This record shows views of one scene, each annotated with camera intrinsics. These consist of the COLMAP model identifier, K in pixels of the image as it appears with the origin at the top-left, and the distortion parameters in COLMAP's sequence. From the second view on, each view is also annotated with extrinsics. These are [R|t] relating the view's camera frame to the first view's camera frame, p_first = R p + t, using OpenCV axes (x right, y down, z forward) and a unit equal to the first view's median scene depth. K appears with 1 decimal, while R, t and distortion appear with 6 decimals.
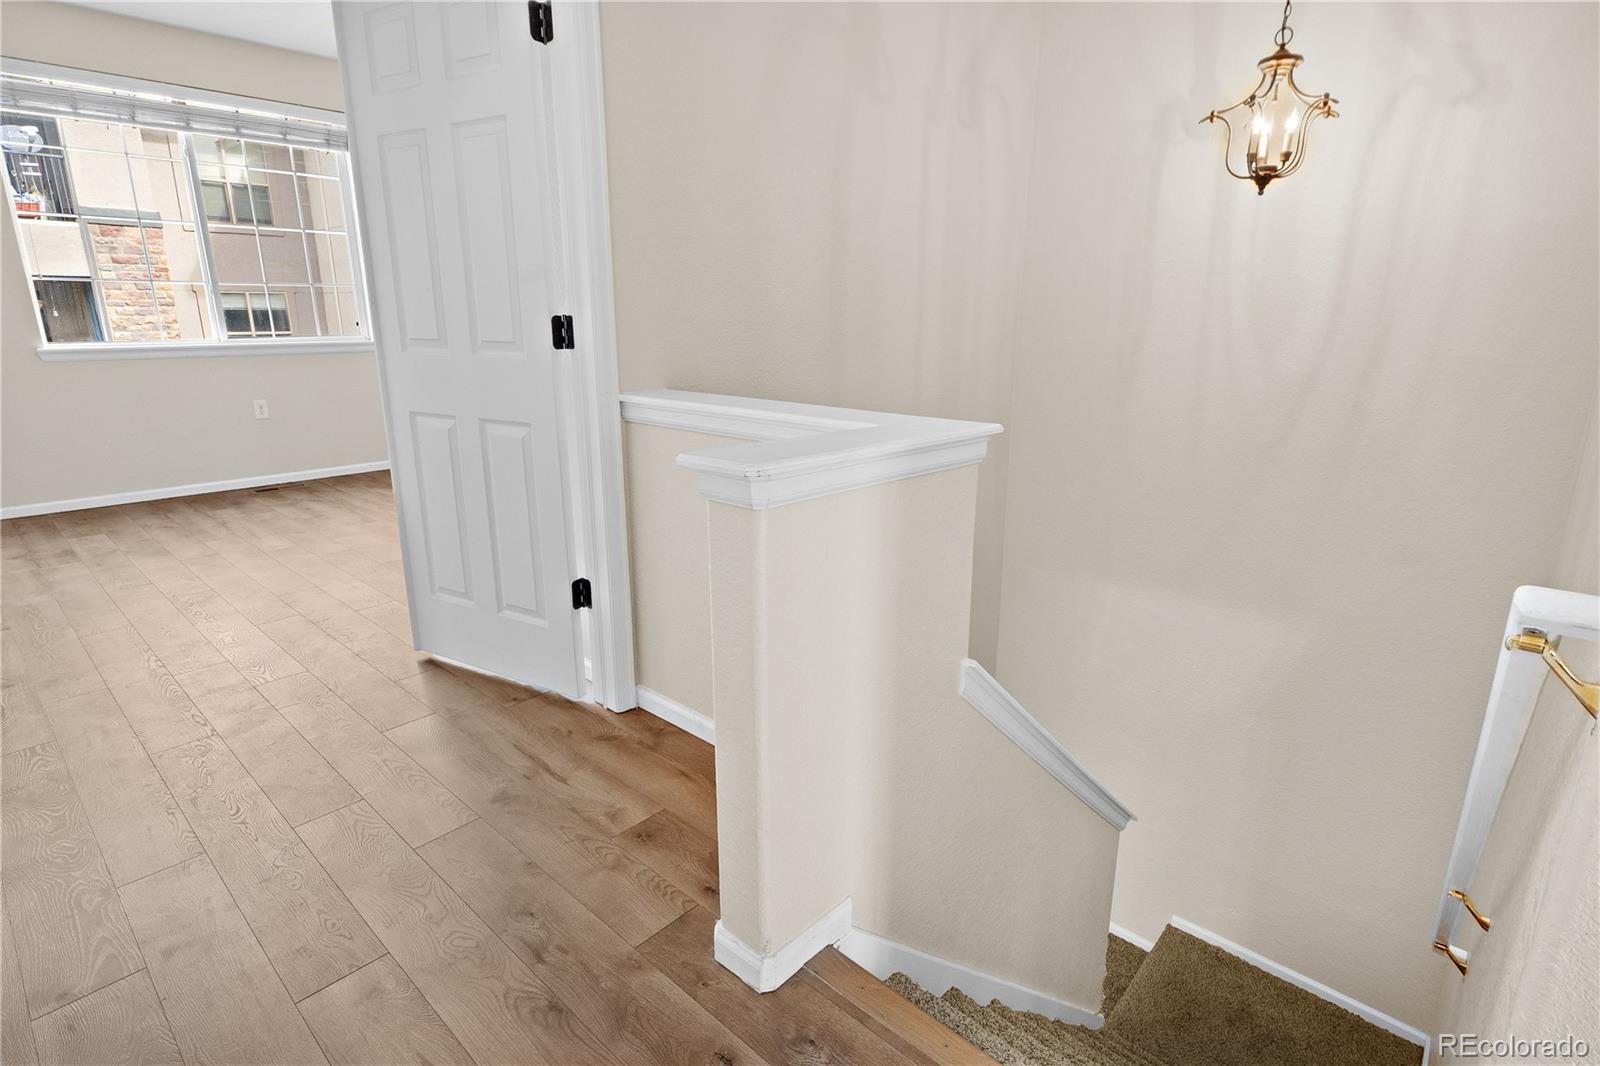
lens RADIAL K [[793.0, 0, 800.0], [0, 793.0, 533.0], [0, 0, 1]] dist [0.001303, 0.000680]
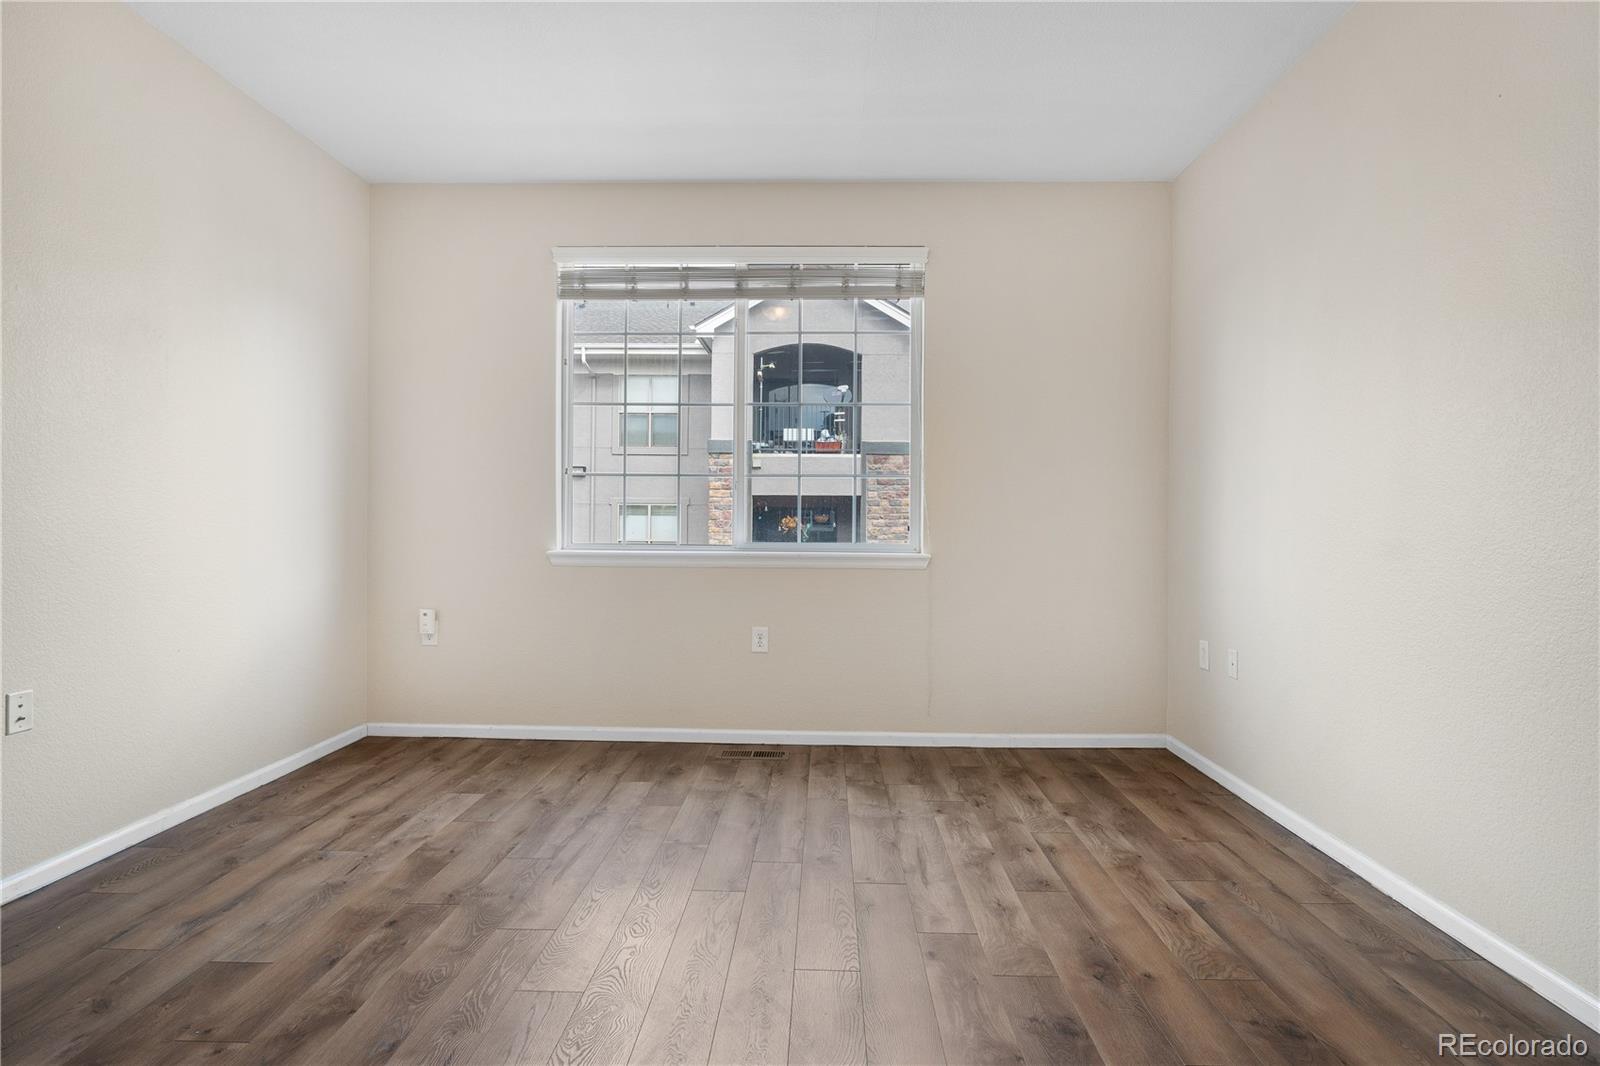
lens RADIAL K [[793.0, 0, 800.0], [0, 793.0, 533.0], [0, 0, 1]] dist [0.001303, 0.000680]
pose [[0.651519, 0.010575, -0.758559, -0.034101], [-0.209672, 0.963465, -0.166653, -0.046674], [0.729082, 0.267626, 0.629933, 0.184181]]
